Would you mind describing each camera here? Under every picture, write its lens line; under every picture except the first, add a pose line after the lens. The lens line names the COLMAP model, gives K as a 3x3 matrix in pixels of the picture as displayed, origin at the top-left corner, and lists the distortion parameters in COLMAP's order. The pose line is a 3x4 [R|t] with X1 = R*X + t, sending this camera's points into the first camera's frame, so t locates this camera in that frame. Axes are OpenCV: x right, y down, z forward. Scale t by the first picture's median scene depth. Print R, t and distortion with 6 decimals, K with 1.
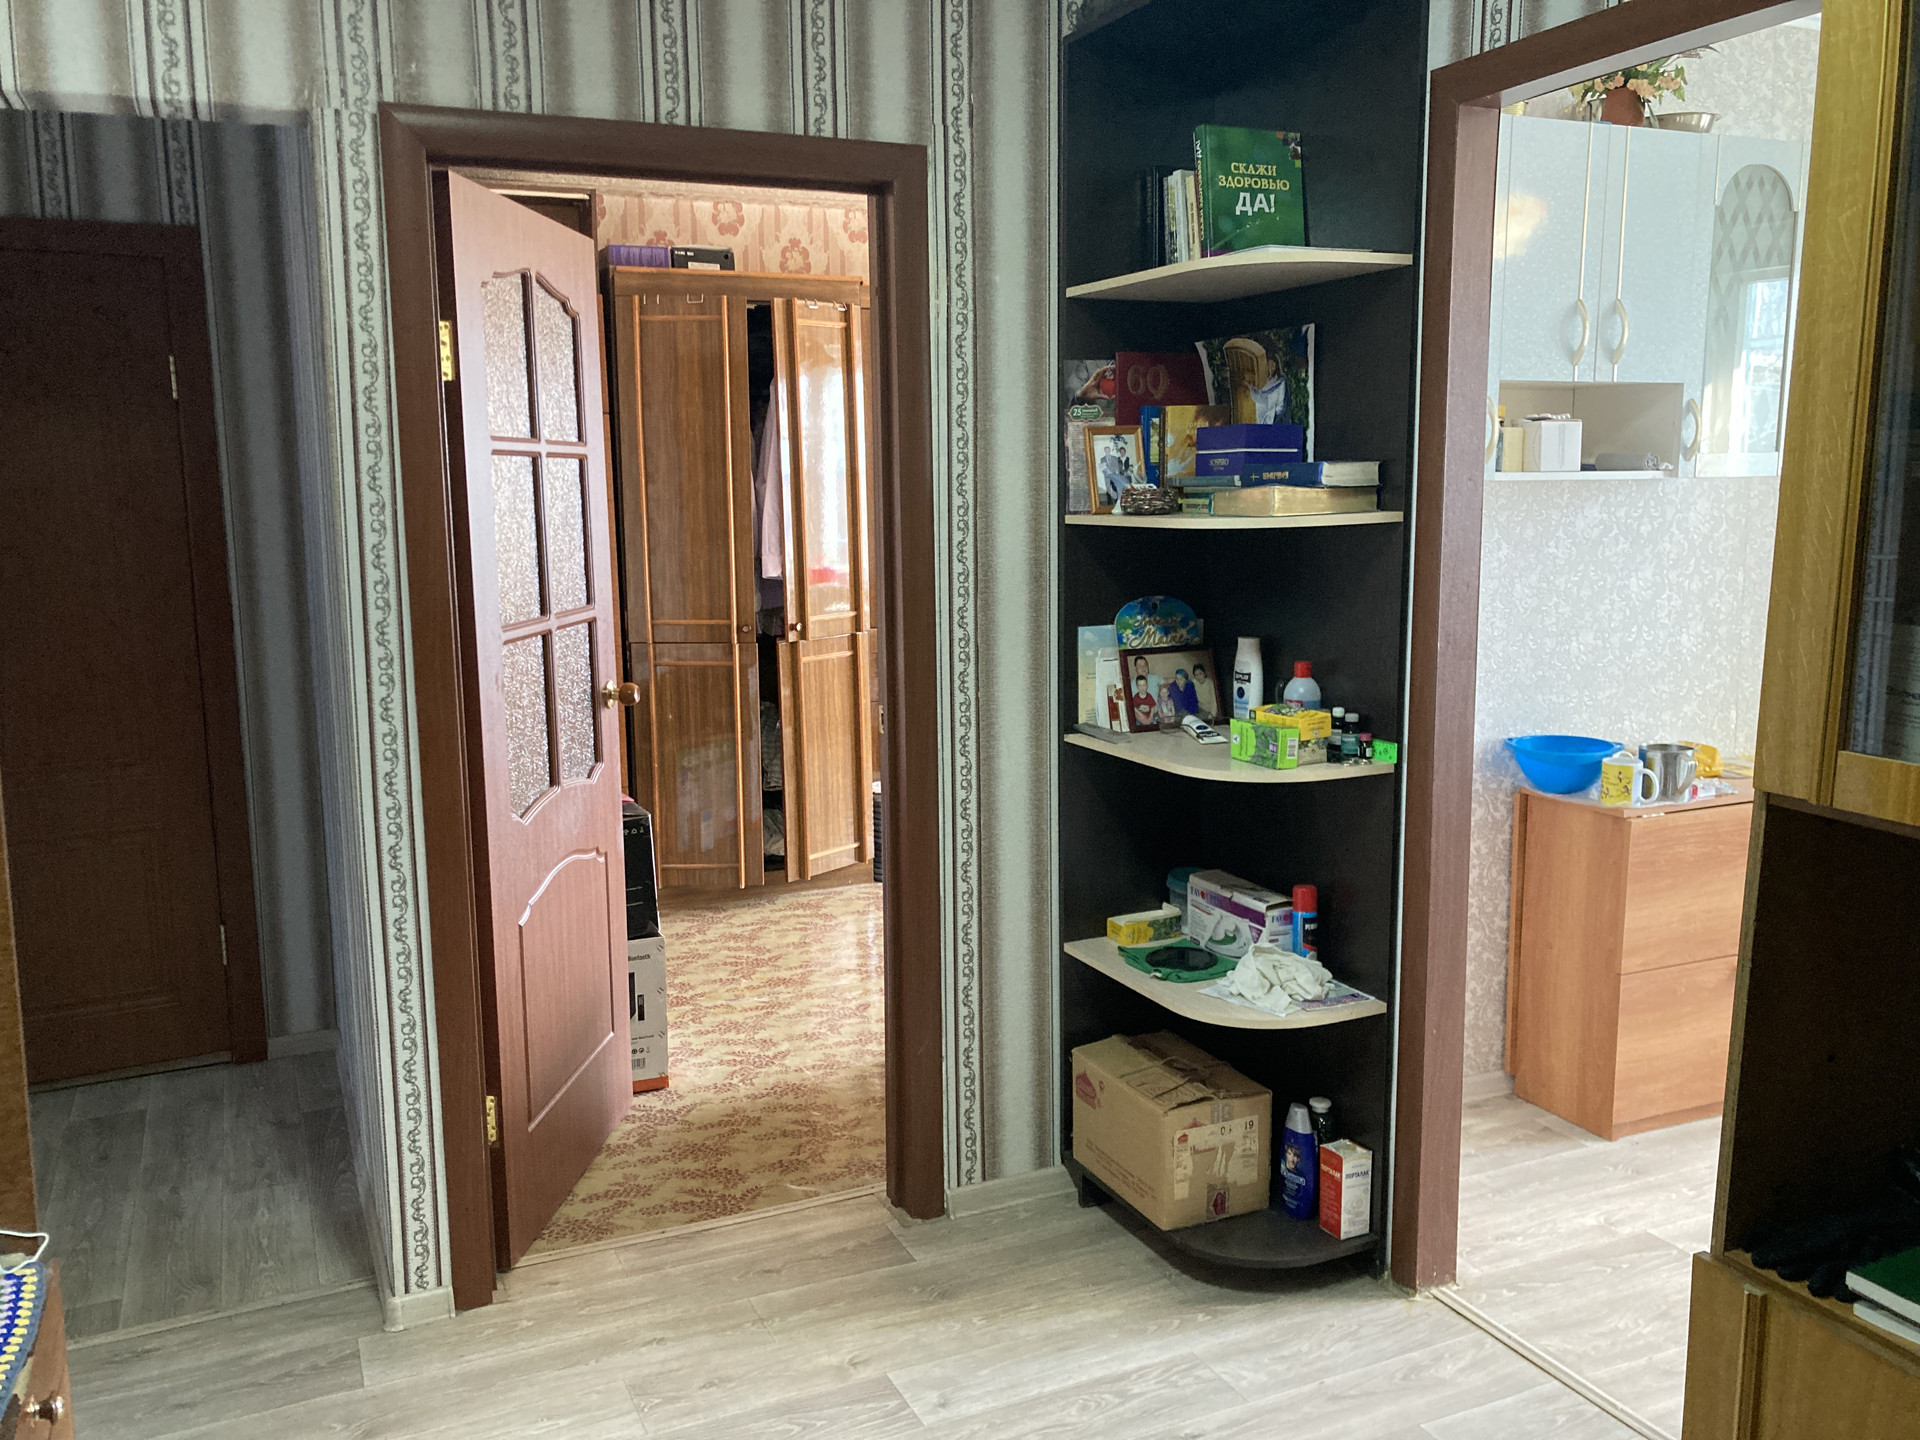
lens RADIAL K [[1586.1, 0, 964.2], [0, 1586.1, 722.1], [0, 0, 1]] dist [0.049475, -0.048929]
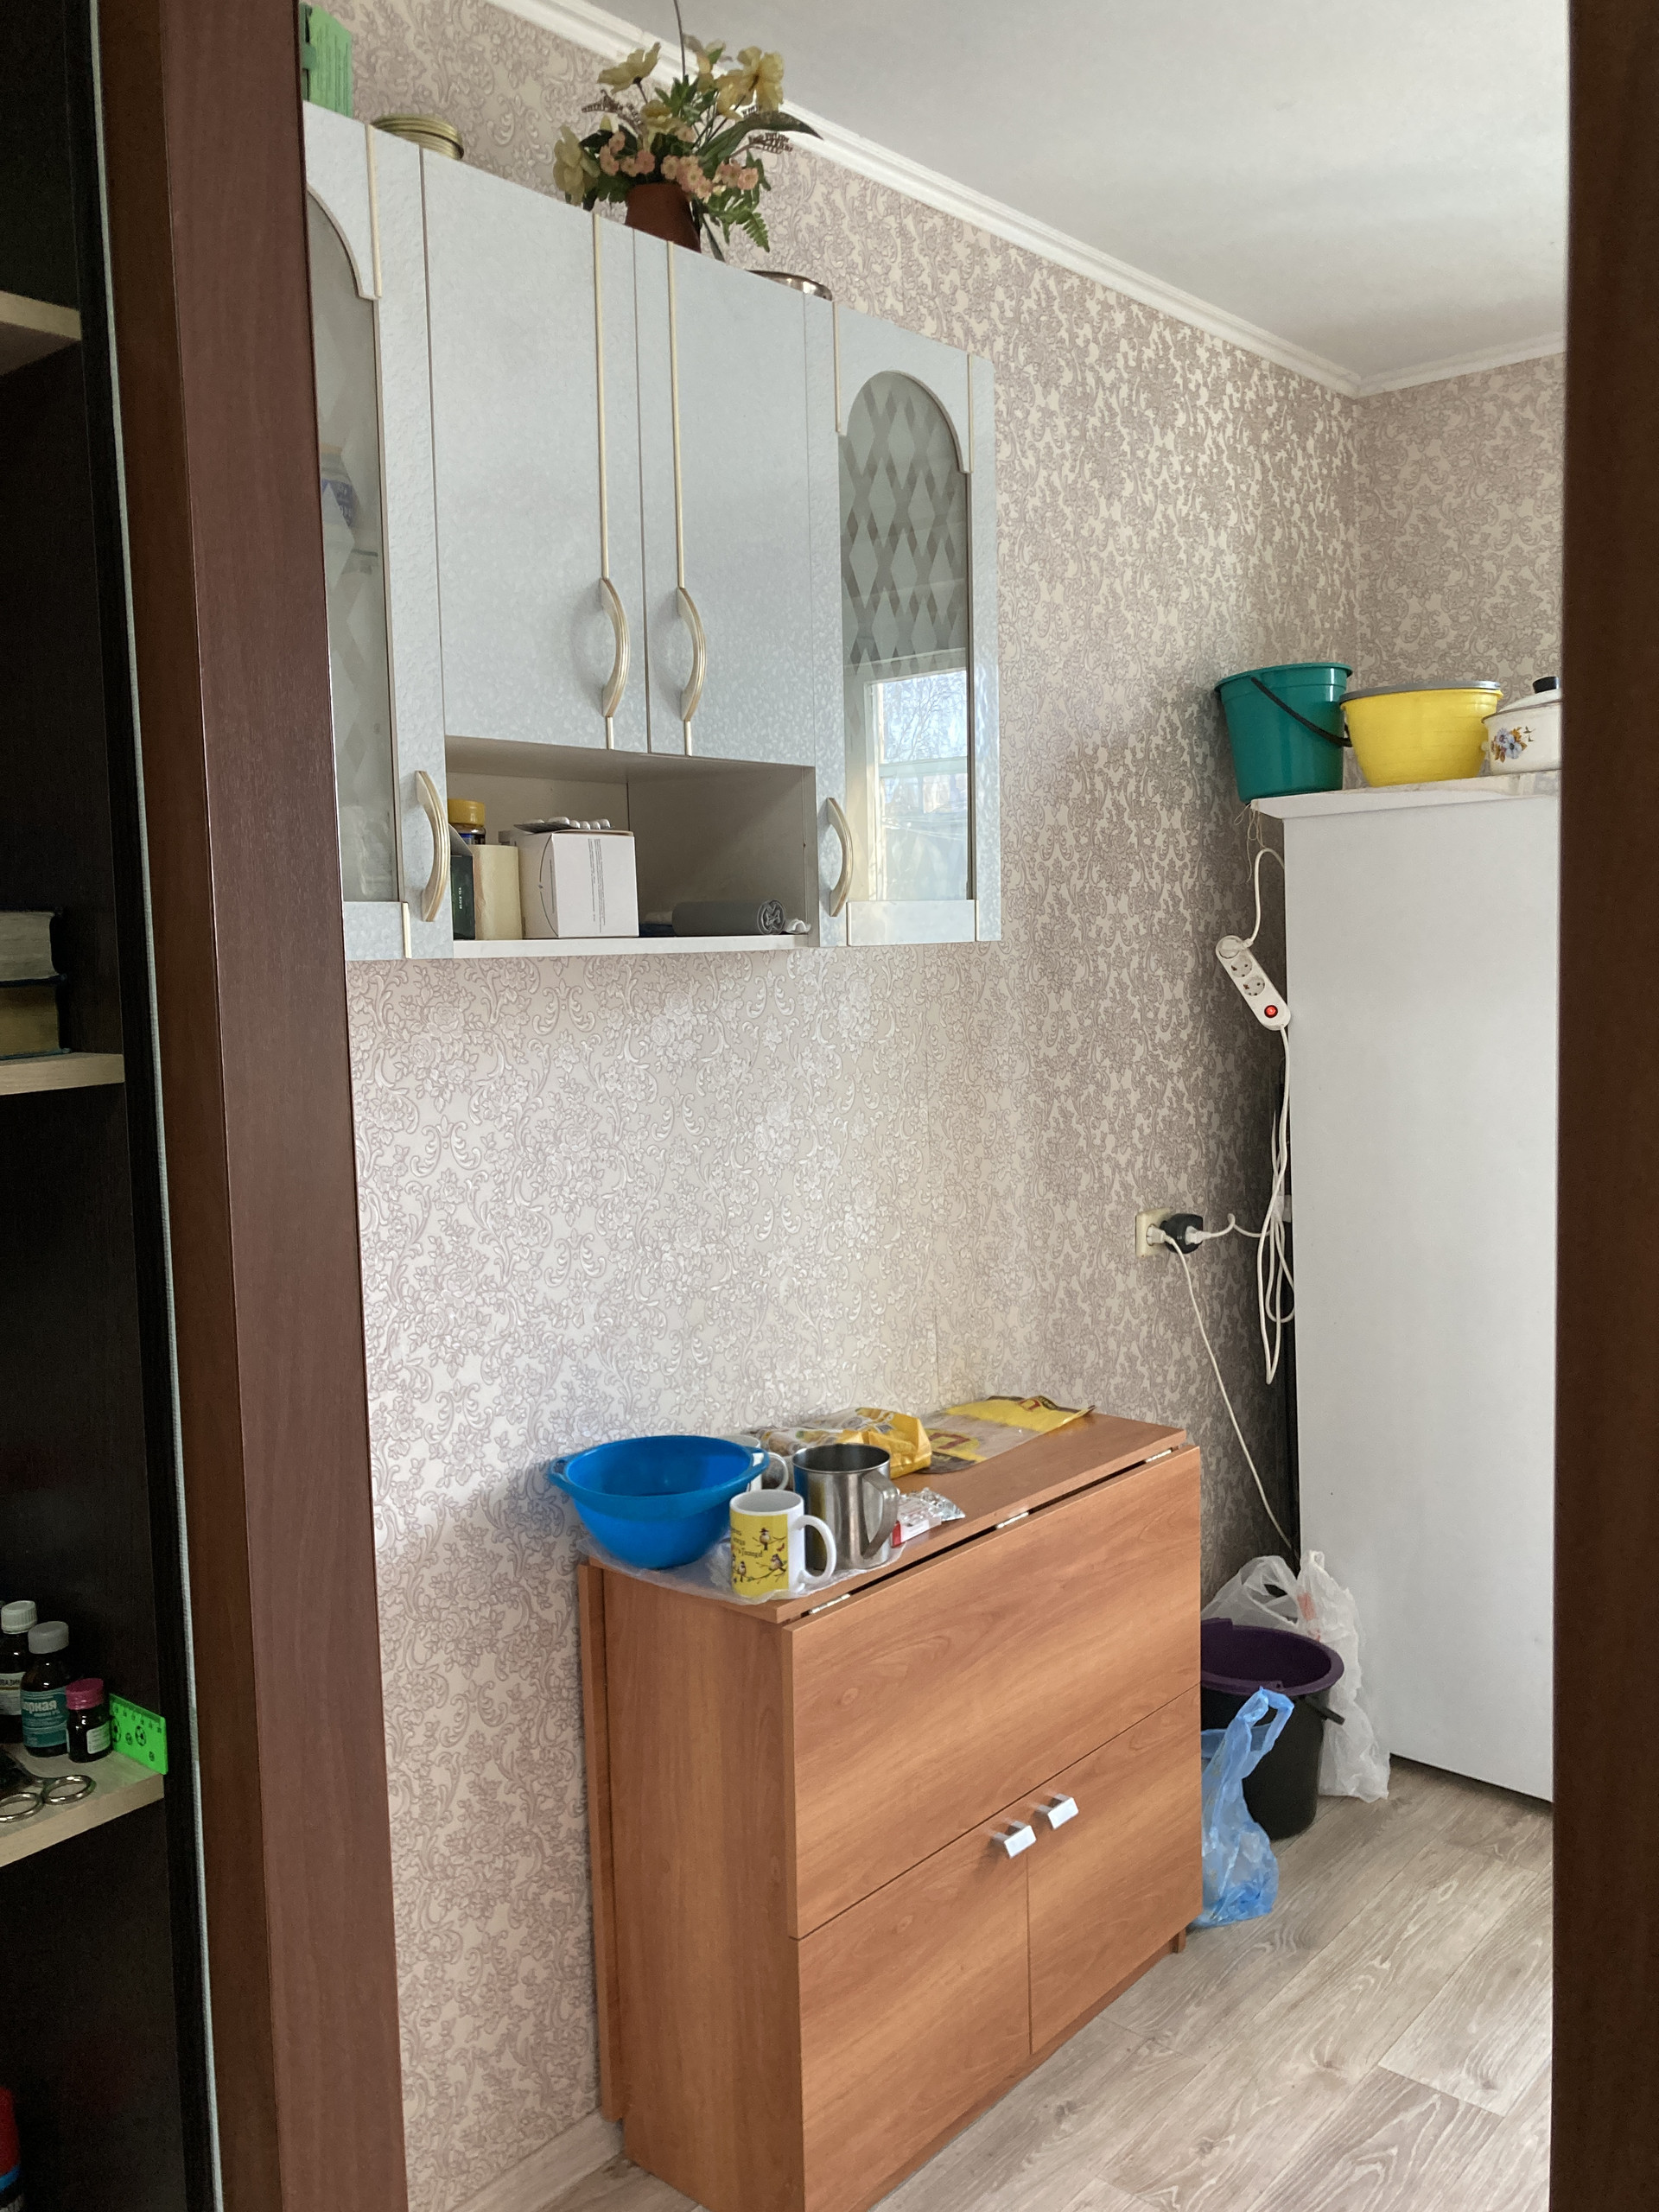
lens RADIAL K [[1827.3, 0, 819.5], [0, 1827.3, 1110.9], [0, 0, 1]] dist [0.049475, -0.048929]
pose [[0.909932, -0.054988, 0.411095, 0.194342], [0.081974, 0.995464, -0.048292, -0.069181], [-0.406575, 0.077641, 0.910312, 0.452797]]
